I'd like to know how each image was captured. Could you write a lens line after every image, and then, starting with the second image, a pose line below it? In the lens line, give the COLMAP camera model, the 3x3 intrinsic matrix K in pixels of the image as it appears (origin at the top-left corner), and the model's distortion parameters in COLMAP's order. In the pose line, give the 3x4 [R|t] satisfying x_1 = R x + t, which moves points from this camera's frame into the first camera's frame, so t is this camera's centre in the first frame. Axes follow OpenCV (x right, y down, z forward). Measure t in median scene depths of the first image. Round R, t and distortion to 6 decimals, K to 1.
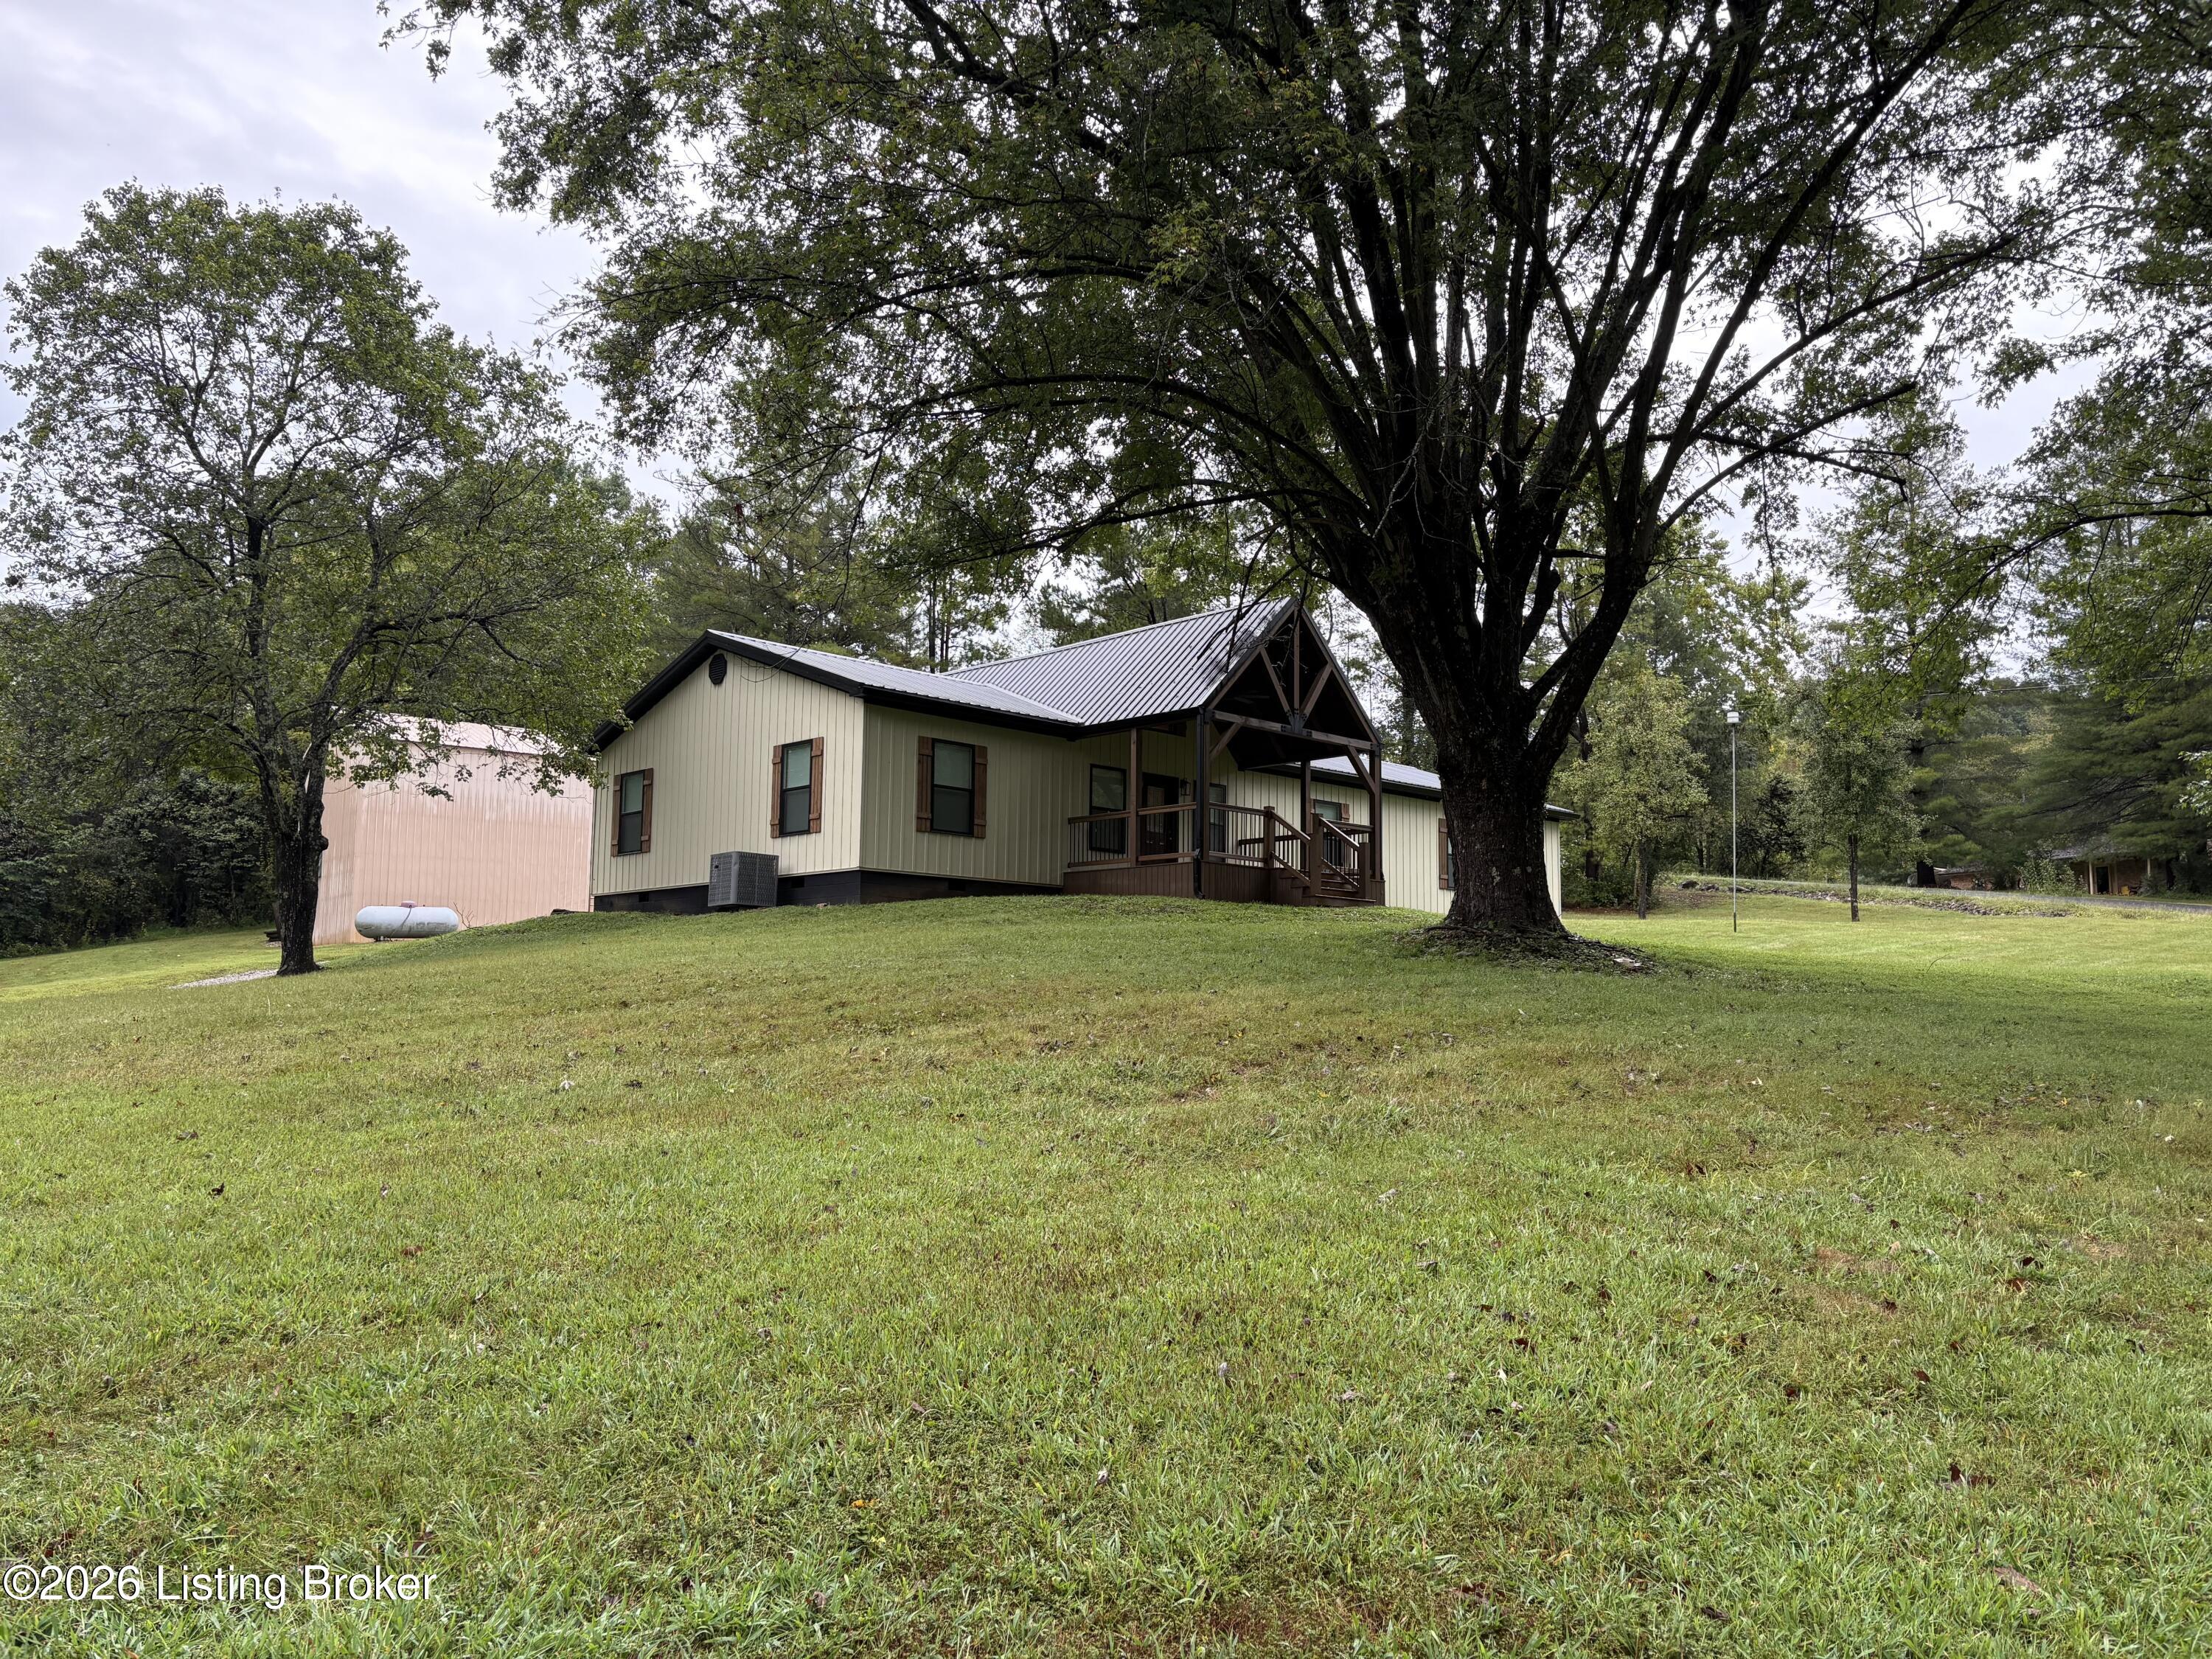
lens RADIAL K [[1677.5, 0, 1093.3], [0, 1677.5, 813.4], [0, 0, 1]] dist [0.054442, -0.055218]
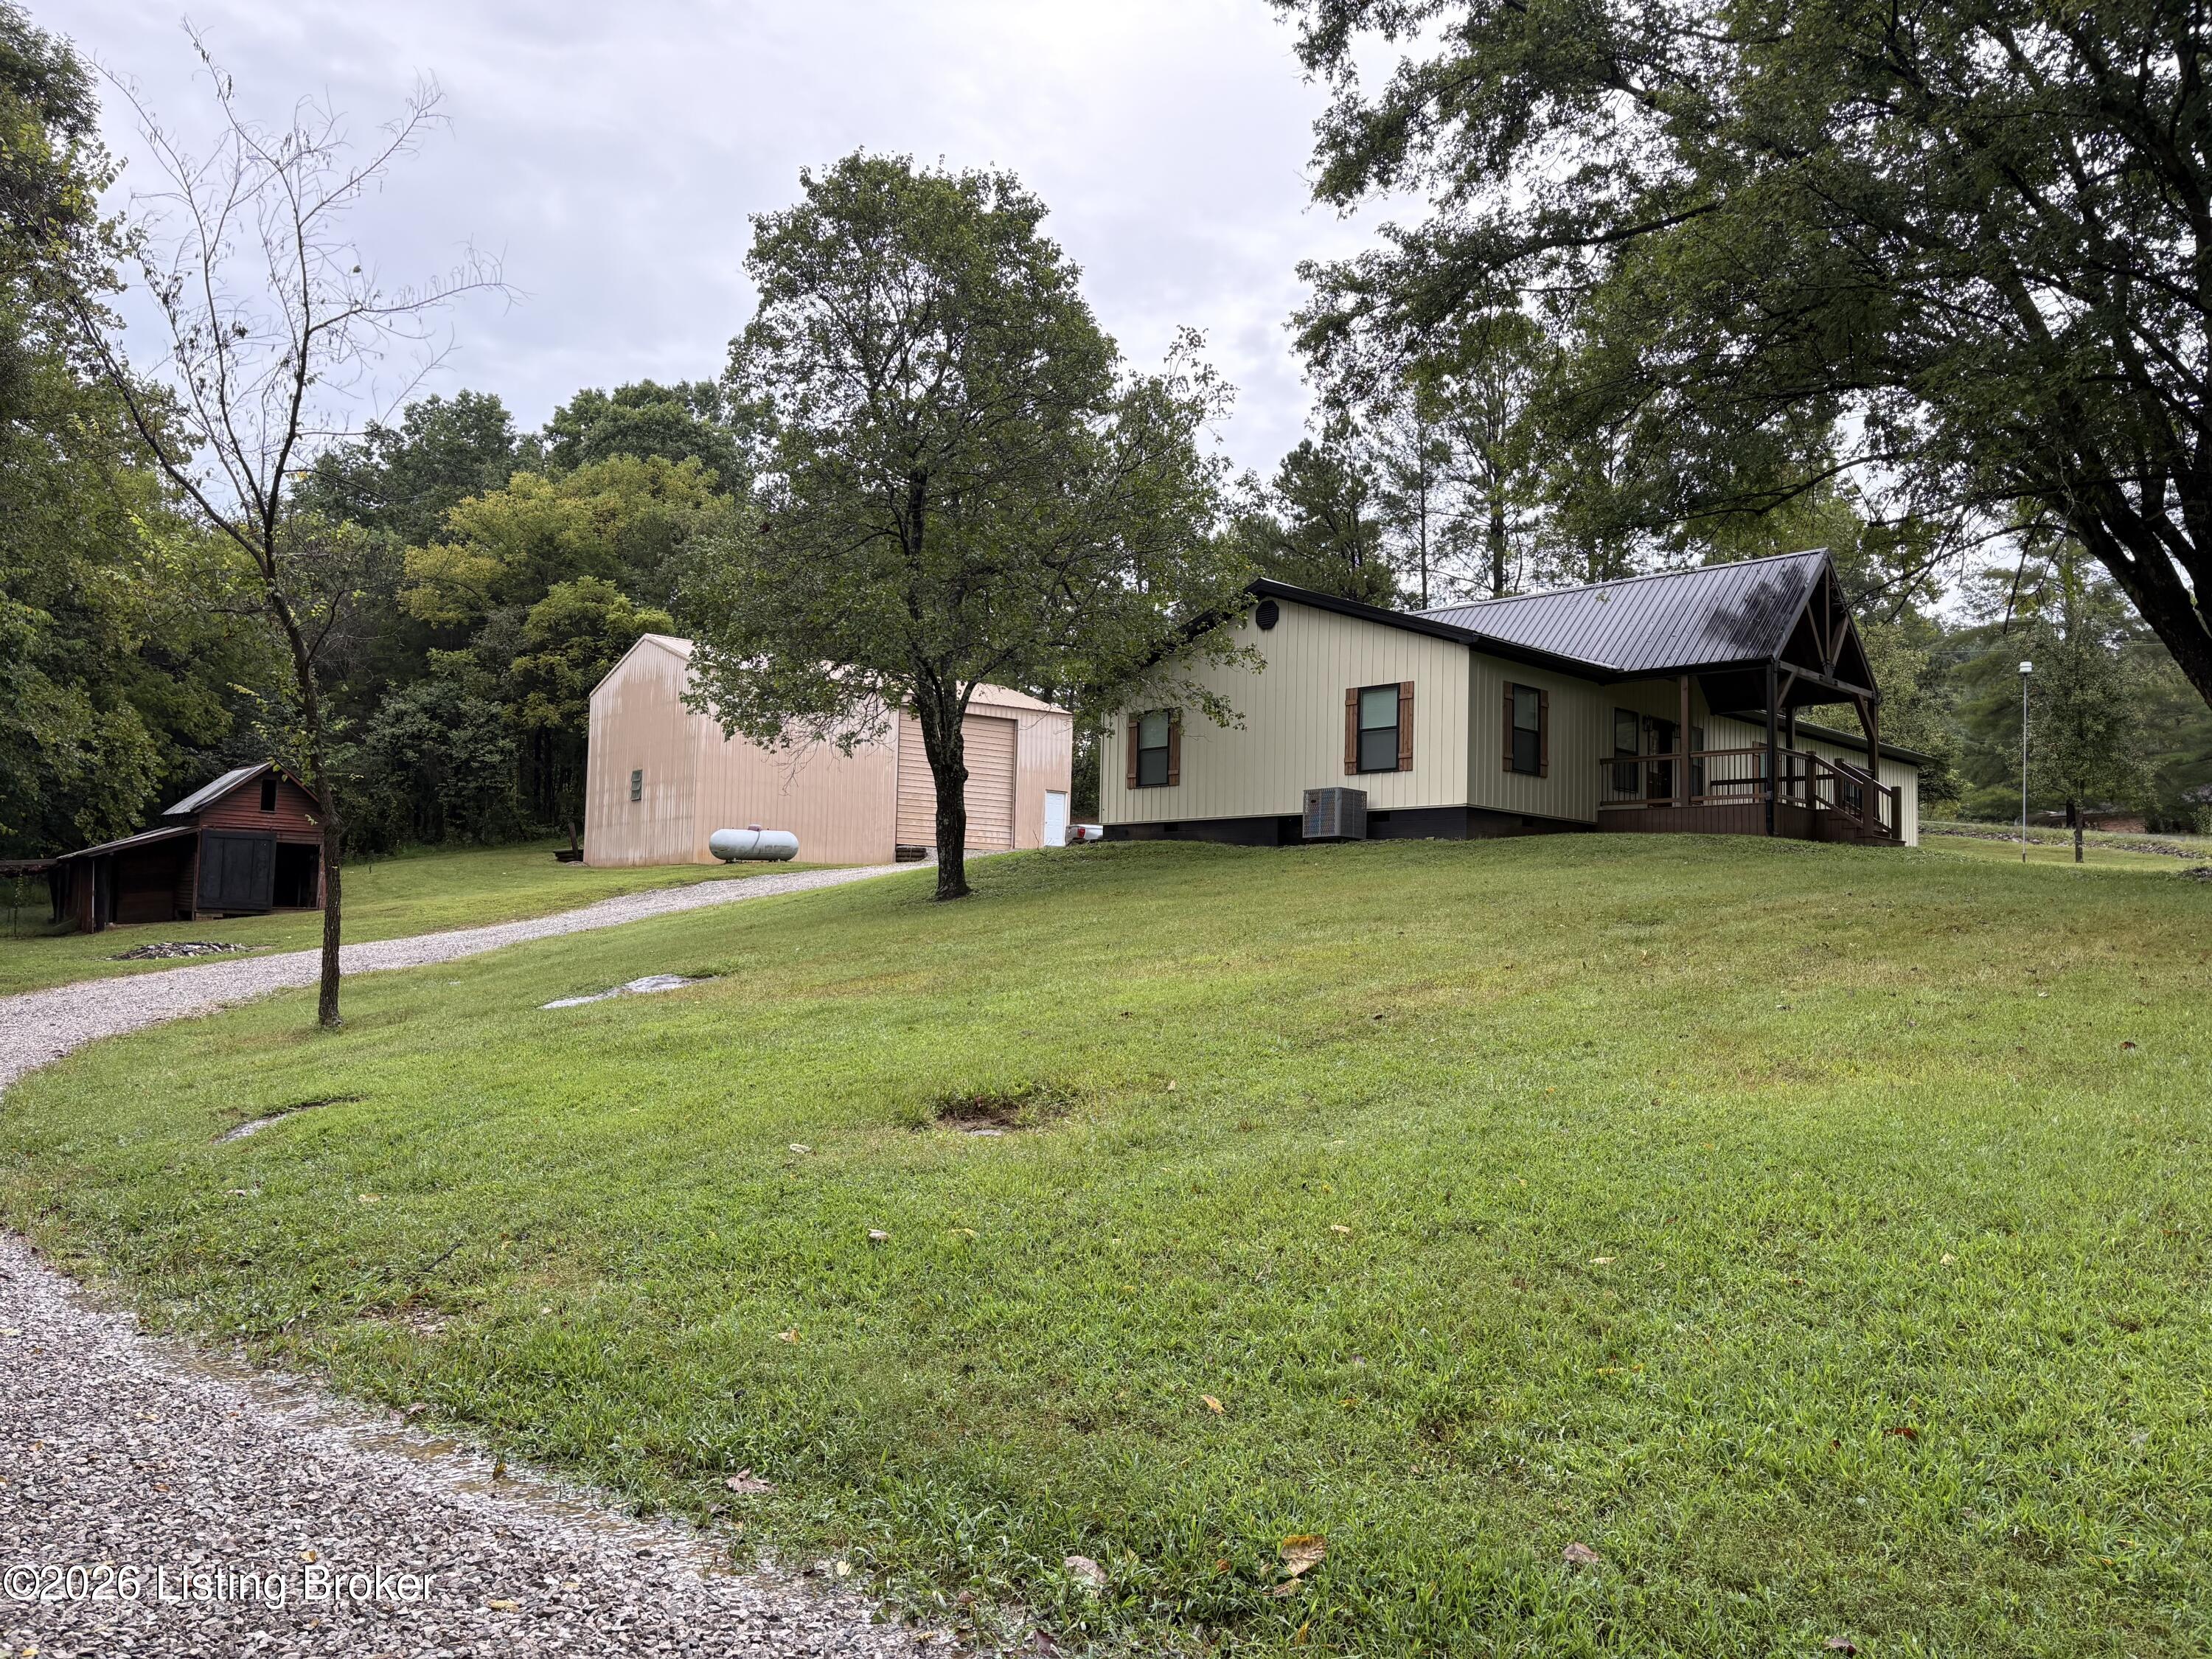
lens RADIAL K [[1677.5, 0, 1095.8], [0, 1677.5, 829.1], [0, 0, 1]] dist [0.054442, -0.055218]
pose [[0.999755, 0.014295, 0.016917, -0.374333], [-0.015143, 0.998579, 0.051101, -0.003022], [-0.016162, -0.051345, 0.998550, -0.070270]]
